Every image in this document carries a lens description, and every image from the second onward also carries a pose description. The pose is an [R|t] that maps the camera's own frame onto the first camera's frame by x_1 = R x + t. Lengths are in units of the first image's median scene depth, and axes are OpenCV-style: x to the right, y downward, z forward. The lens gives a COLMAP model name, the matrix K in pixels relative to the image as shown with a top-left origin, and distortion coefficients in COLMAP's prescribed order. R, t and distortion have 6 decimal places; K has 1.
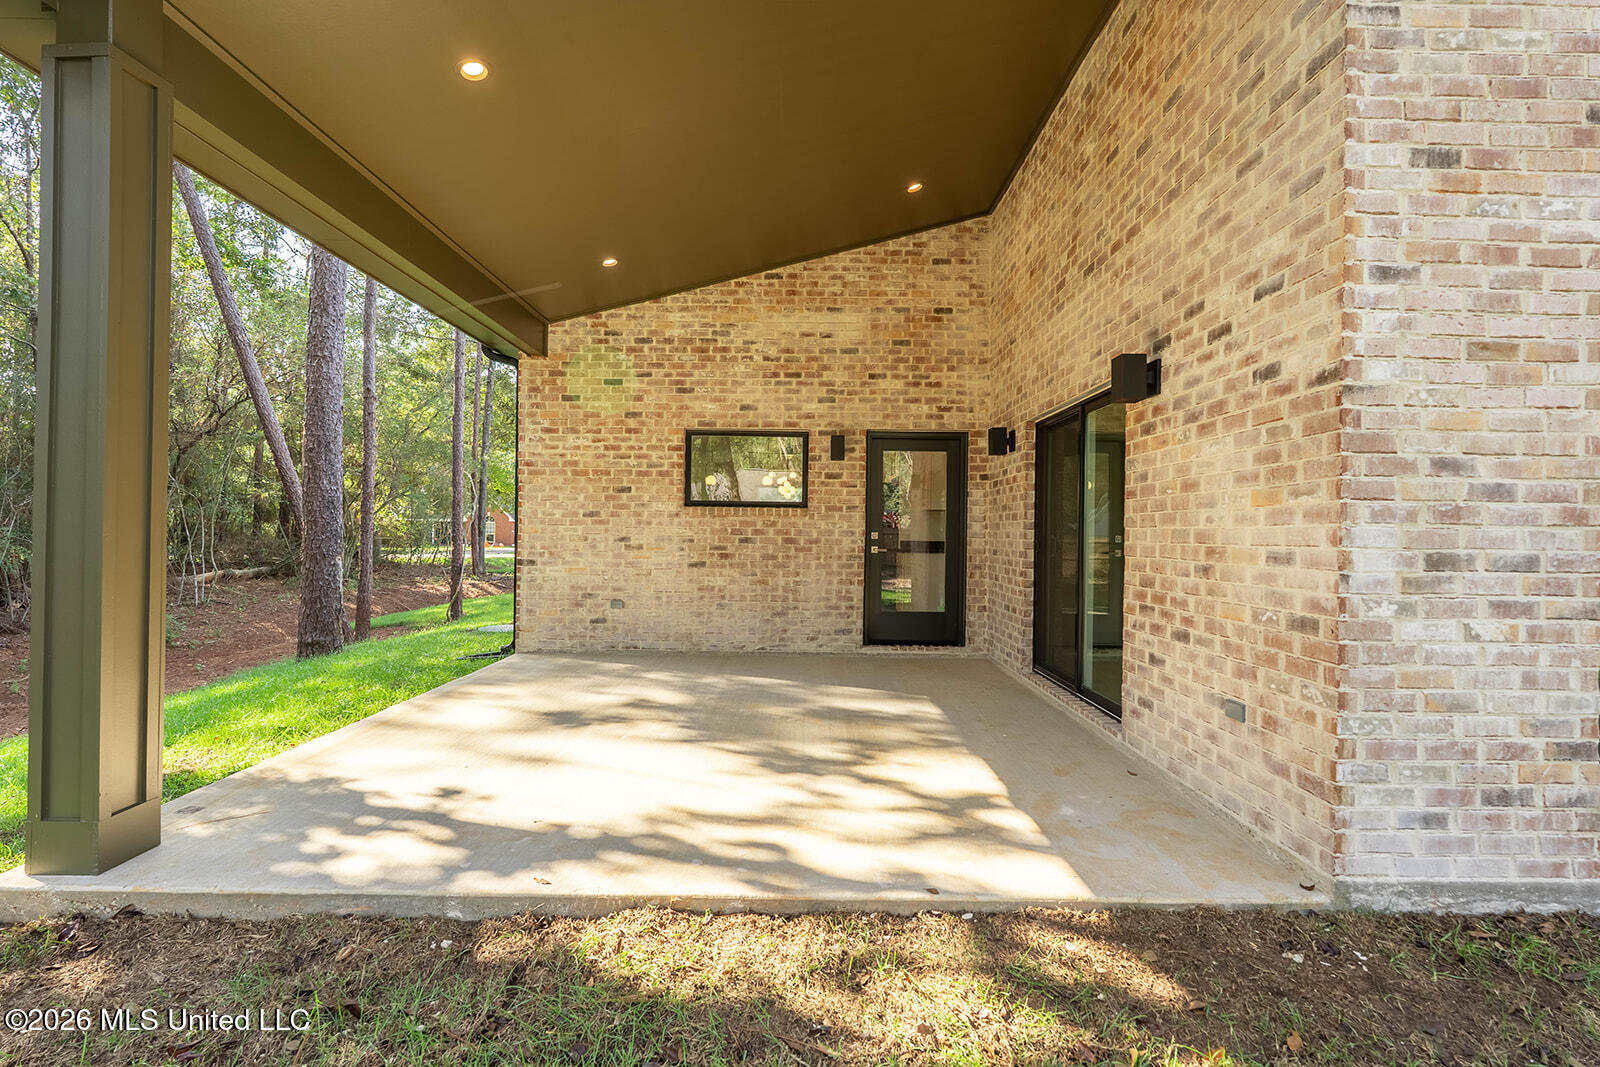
lens RADIAL K [[717.1, 0, 807.0], [0, 717.1, 533.9], [0, 0, 1]] dist [-0.002991, -0.000338]
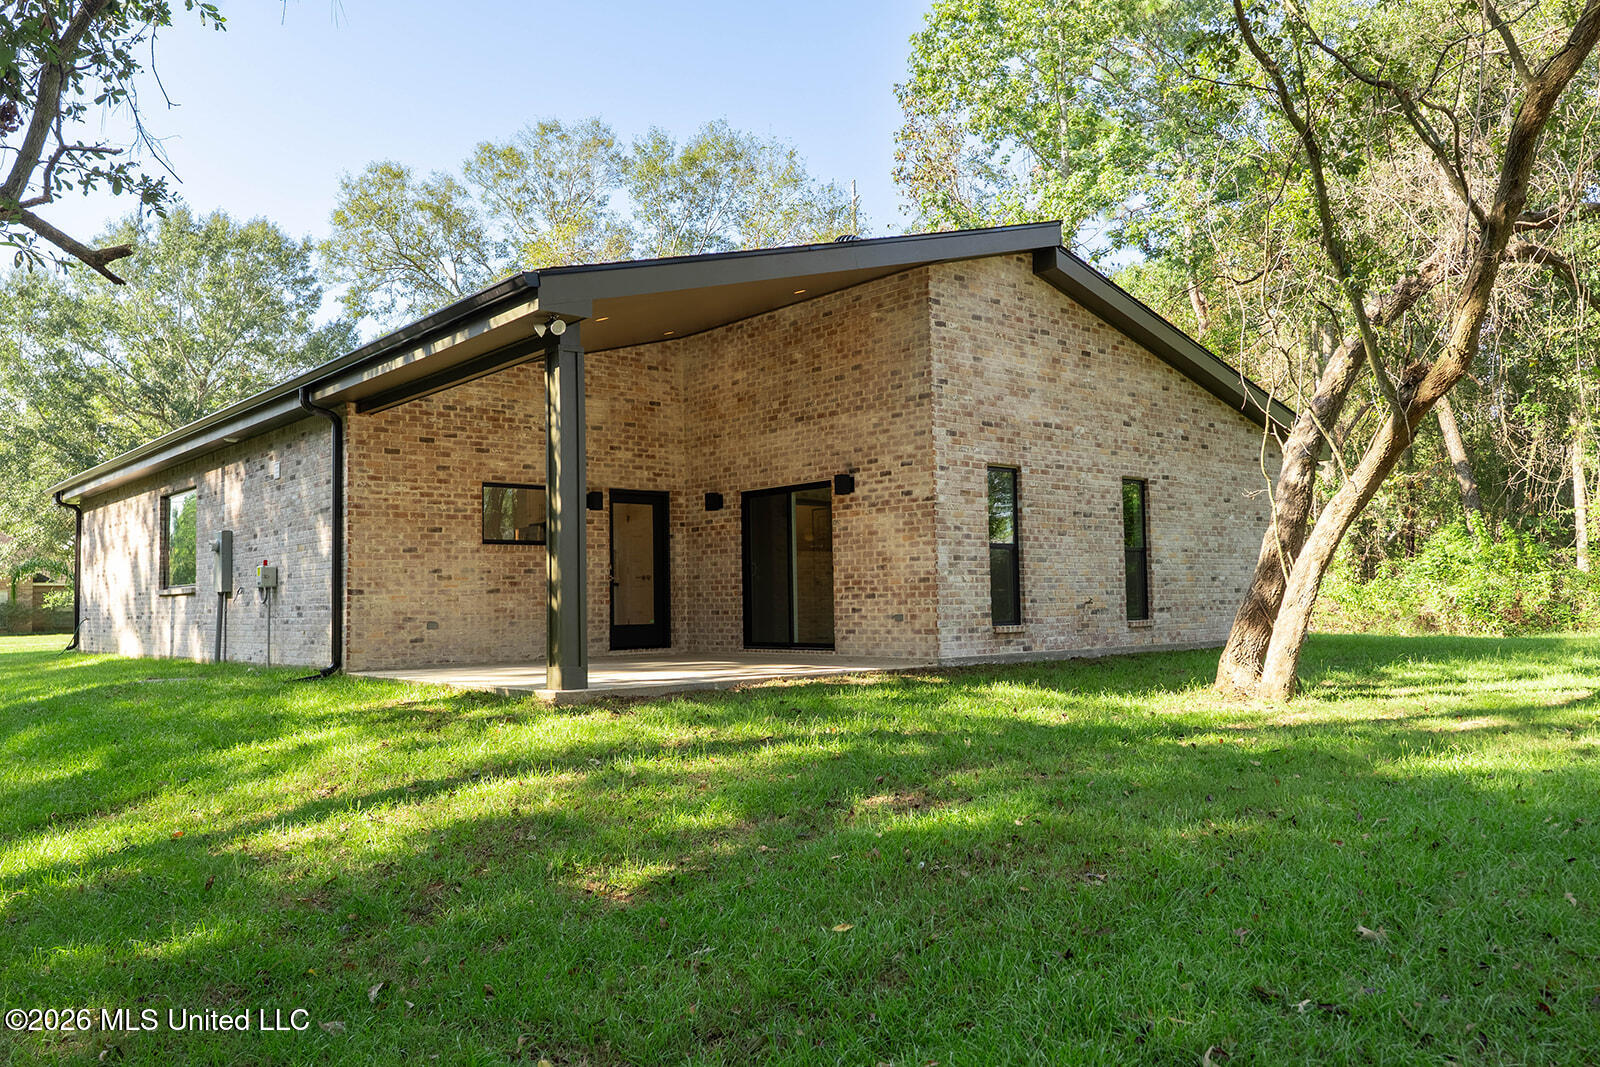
lens RADIAL K [[1205.1, 0, 798.7], [0, 1205.1, 530.9], [0, 0, 1]] dist [0.004672, 0.000251]
pose [[0.757200, 0.013330, 0.653047, -1.114378], [0.028858, 0.998133, -0.053834, 0.066418], [-0.652545, 0.059608, 0.755402, -0.920512]]
